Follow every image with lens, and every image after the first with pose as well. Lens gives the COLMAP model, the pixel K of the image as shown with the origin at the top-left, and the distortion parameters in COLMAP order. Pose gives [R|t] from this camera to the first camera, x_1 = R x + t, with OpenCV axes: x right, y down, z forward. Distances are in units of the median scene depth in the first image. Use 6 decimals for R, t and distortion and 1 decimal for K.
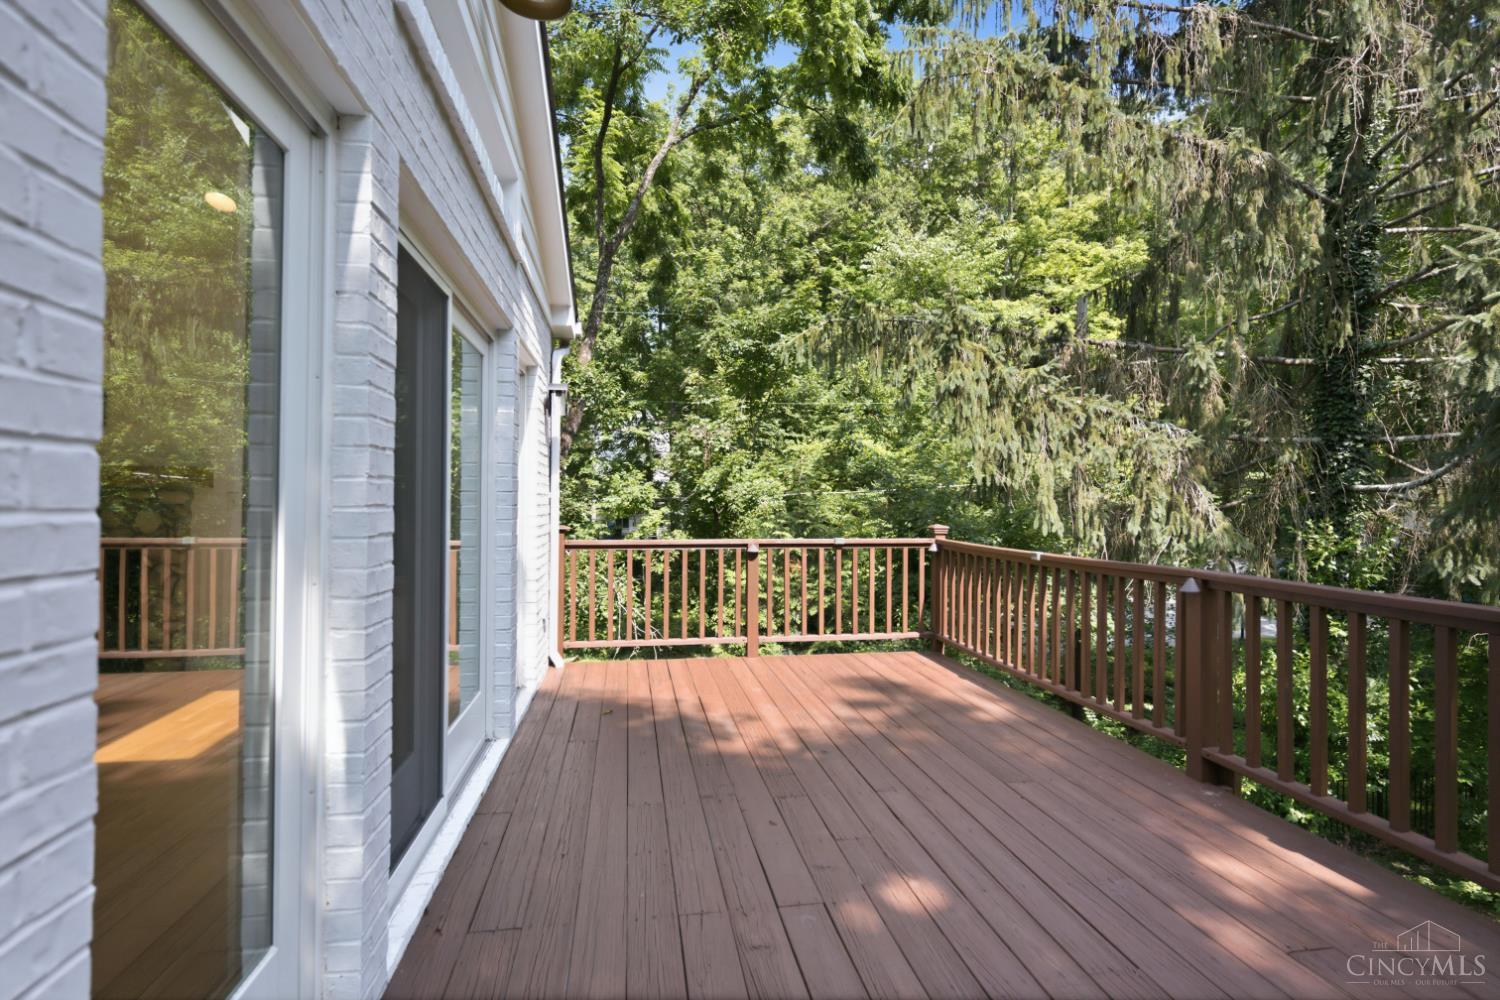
lens RADIAL K [[713.5, 0, 750.0], [0, 713.5, 500.0], [0, 0, 1]] dist [-0.008412, -0.000163]
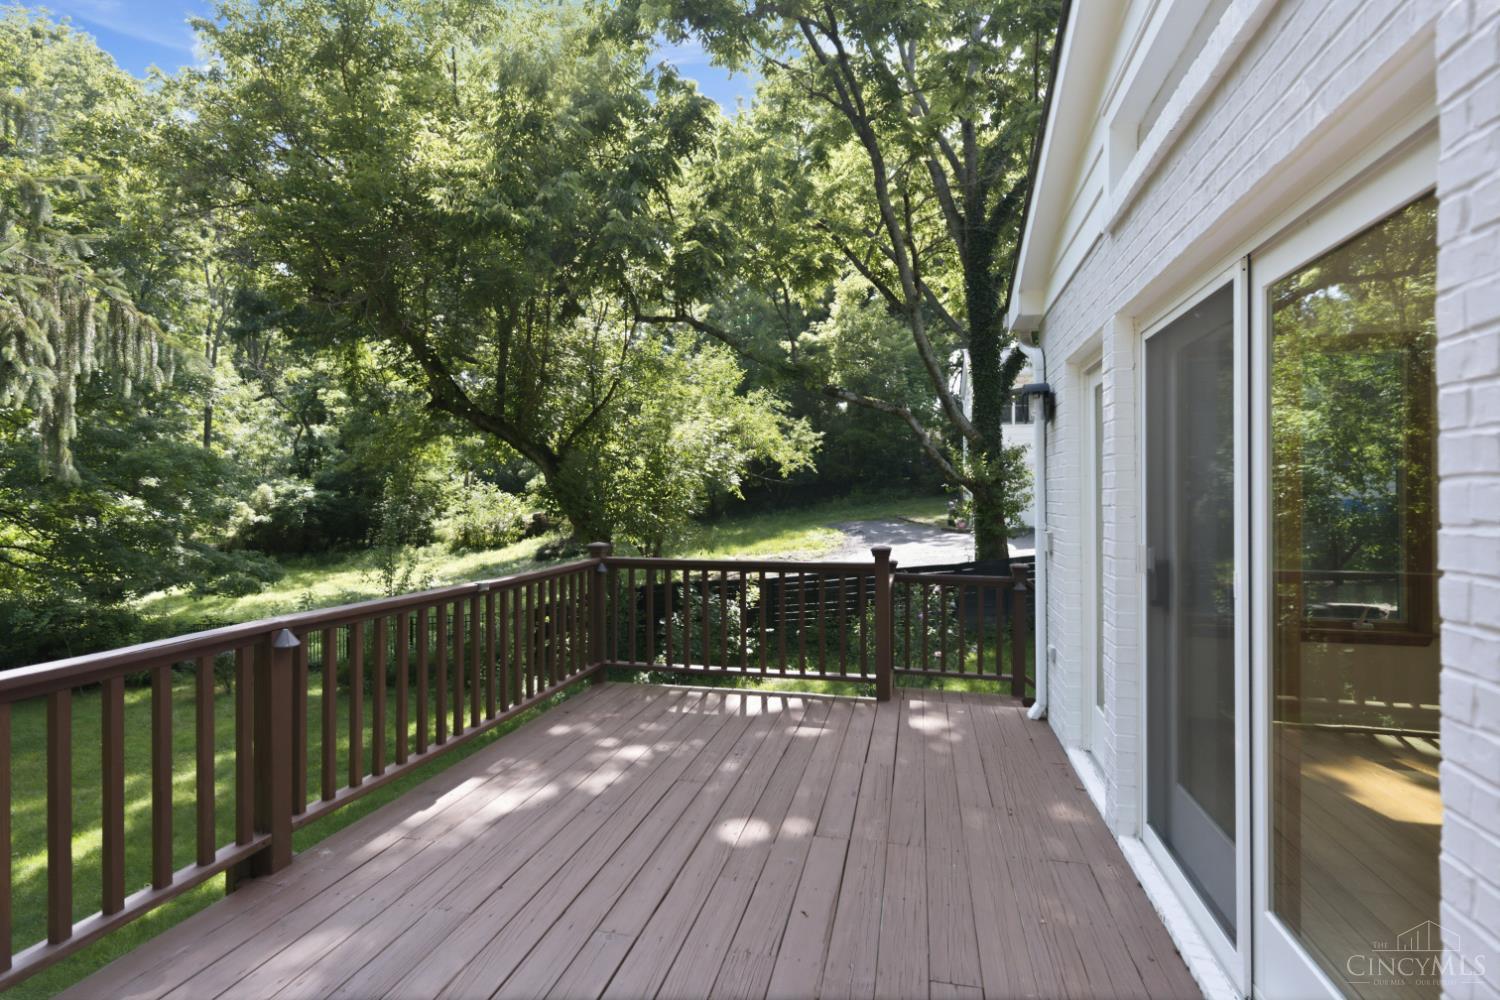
lens RADIAL K [[723.0, 0, 745.3], [0, 723.0, 501.2], [0, 0, 1]] dist [-0.002135, 0.000136]
pose [[-0.920181, -0.004052, 0.391473, -0.169155], [-0.003114, 0.999991, 0.003030, -0.036383], [-0.391482, 0.001569, -0.920185, 1.270275]]
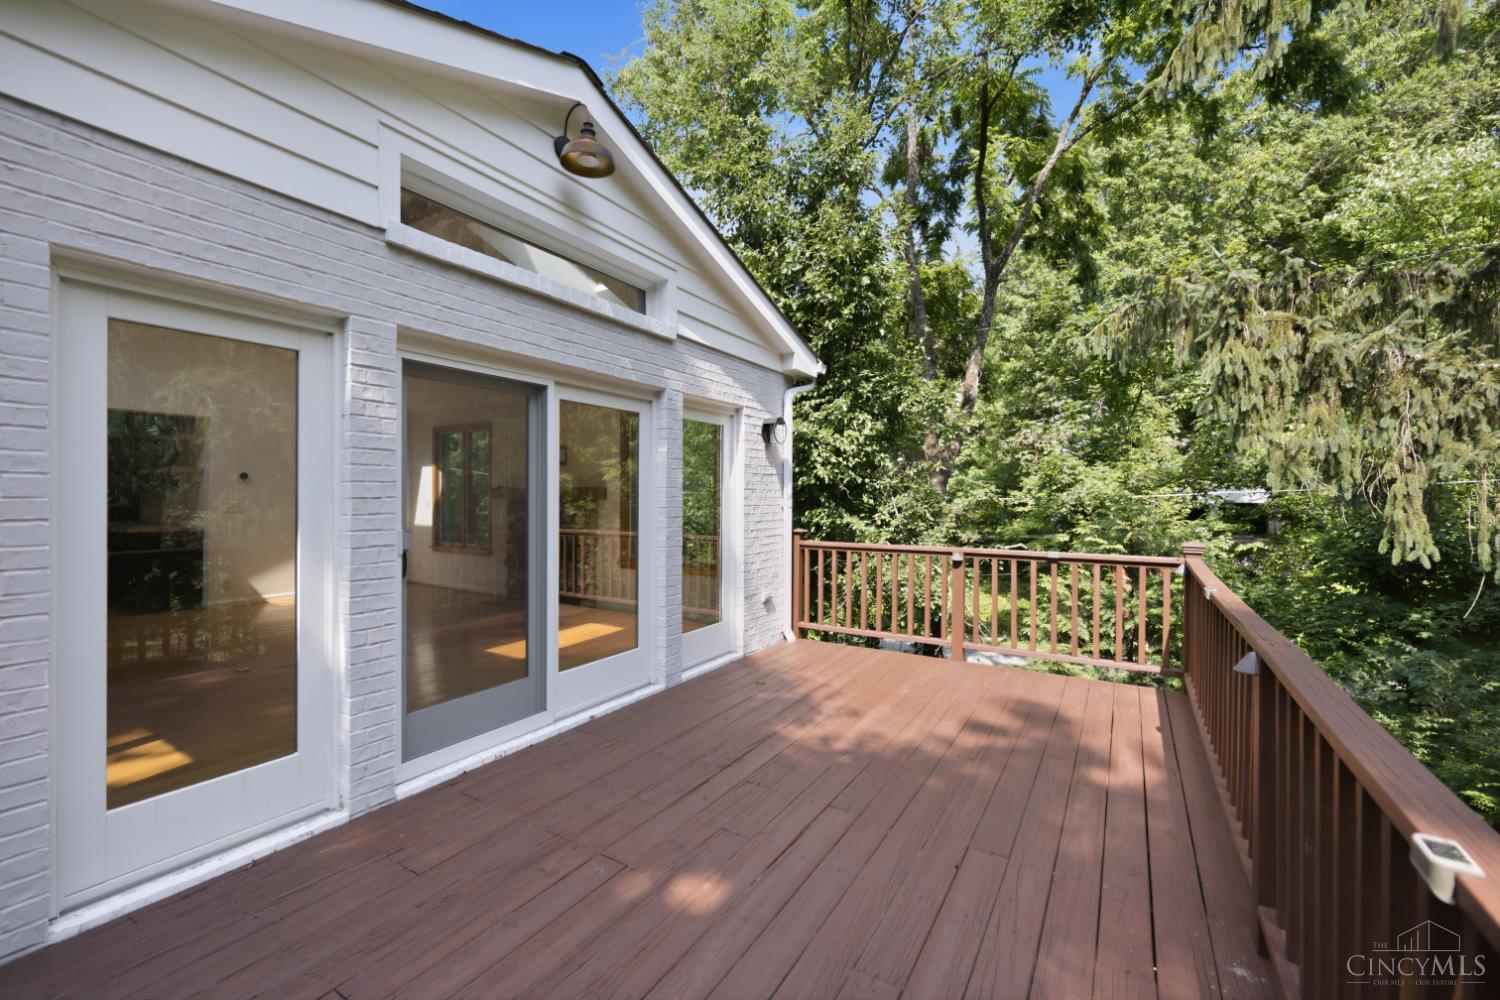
lens RADIAL K [[603.2, 0, 750.0], [0, 603.2, 500.0], [0, 0, 1]] dist [-0.002372, -0.000120]
pose [[0.762926, 0.005425, -0.646463, 0.506741], [0.001649, 0.999945, 0.010337, -0.036440], [0.646484, -0.008952, 0.762875, 0.198223]]
